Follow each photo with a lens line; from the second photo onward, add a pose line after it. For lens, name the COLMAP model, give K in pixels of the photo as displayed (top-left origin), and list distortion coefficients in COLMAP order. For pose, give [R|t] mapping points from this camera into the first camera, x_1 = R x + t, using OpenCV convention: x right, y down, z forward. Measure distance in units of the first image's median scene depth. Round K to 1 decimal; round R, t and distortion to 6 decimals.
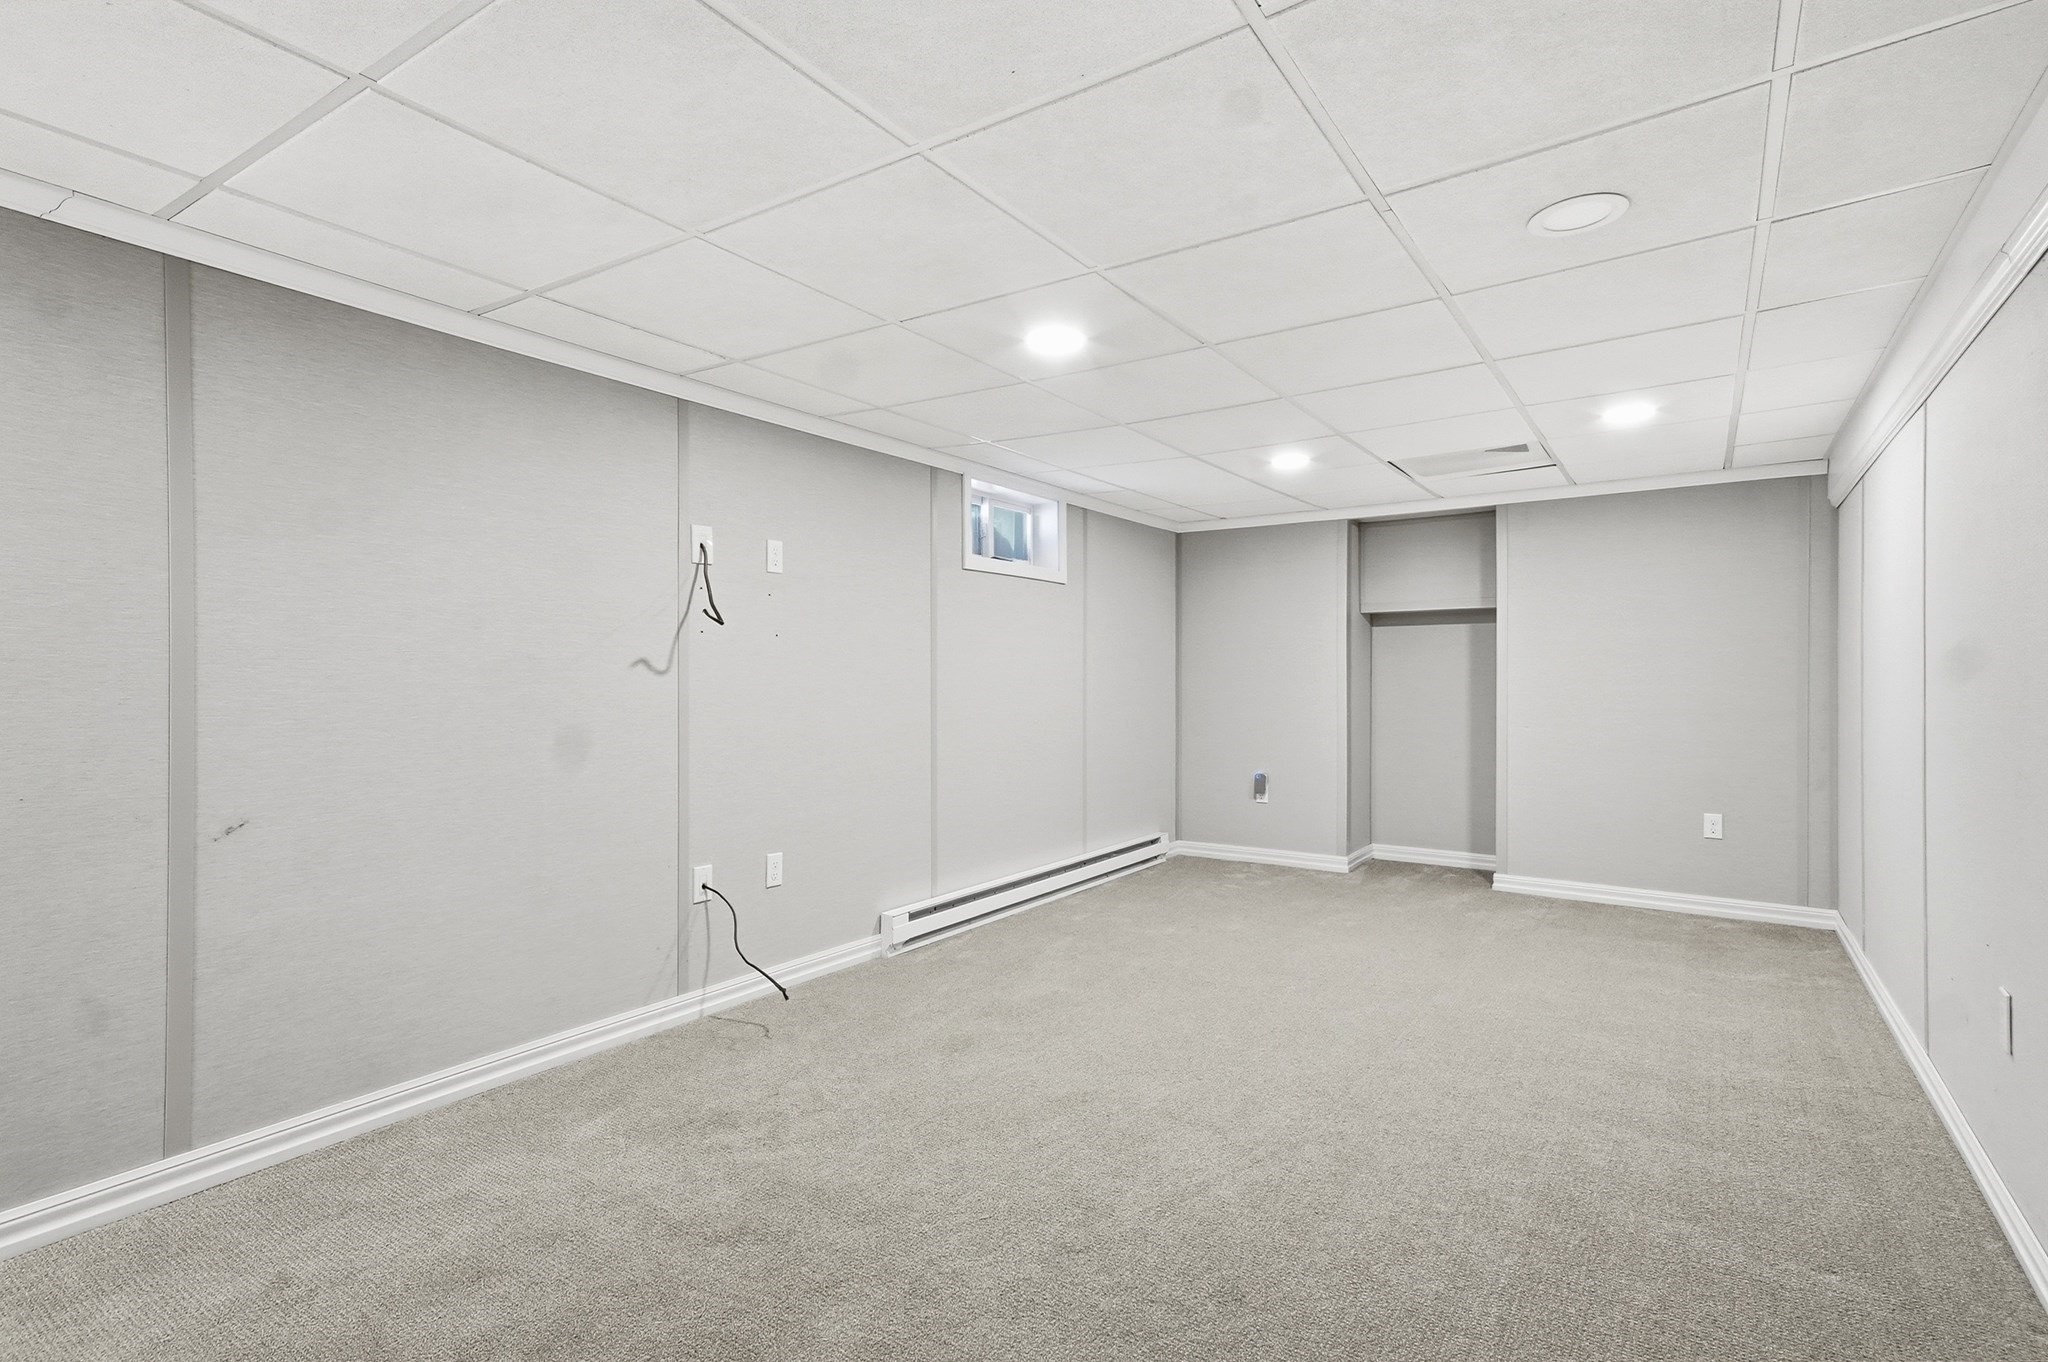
lens RADIAL K [[987.8, 0, 1029.9], [0, 987.8, 680.8], [0, 0, 1]] dist [0.022032, 0.000242]
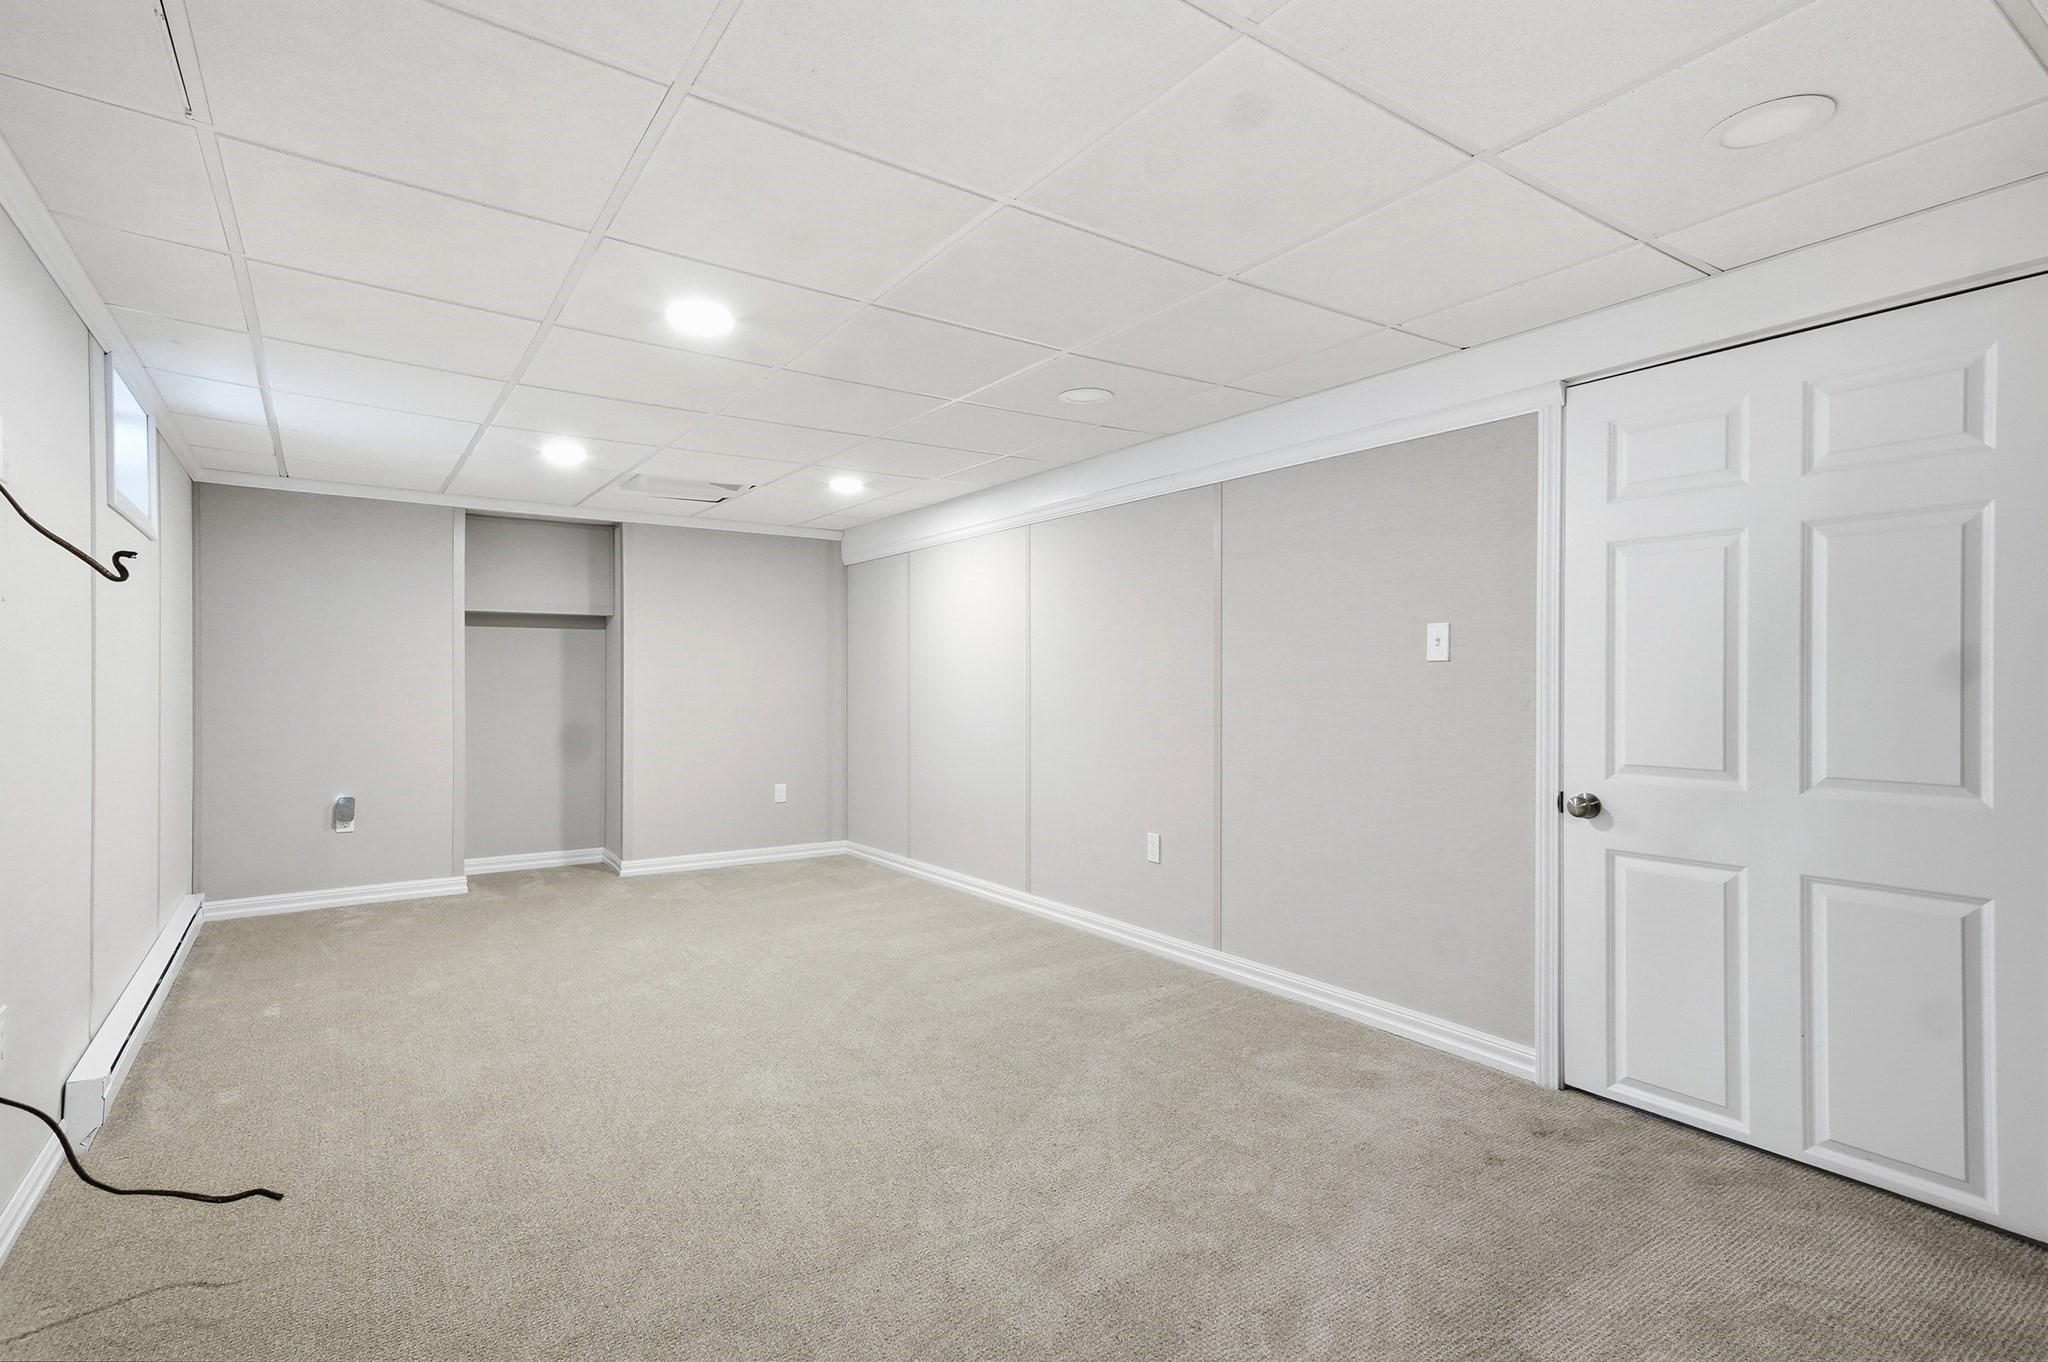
lens RADIAL K [[987.8, 0, 1029.9], [0, 987.8, 680.8], [0, 0, 1]] dist [0.022032, 0.000242]
pose [[0.371974, 0.001157, 0.928242, -0.367143], [0.002496, 0.999994, -0.002247, 0.000229], [-0.928240, 0.003153, 0.371969, 0.183098]]
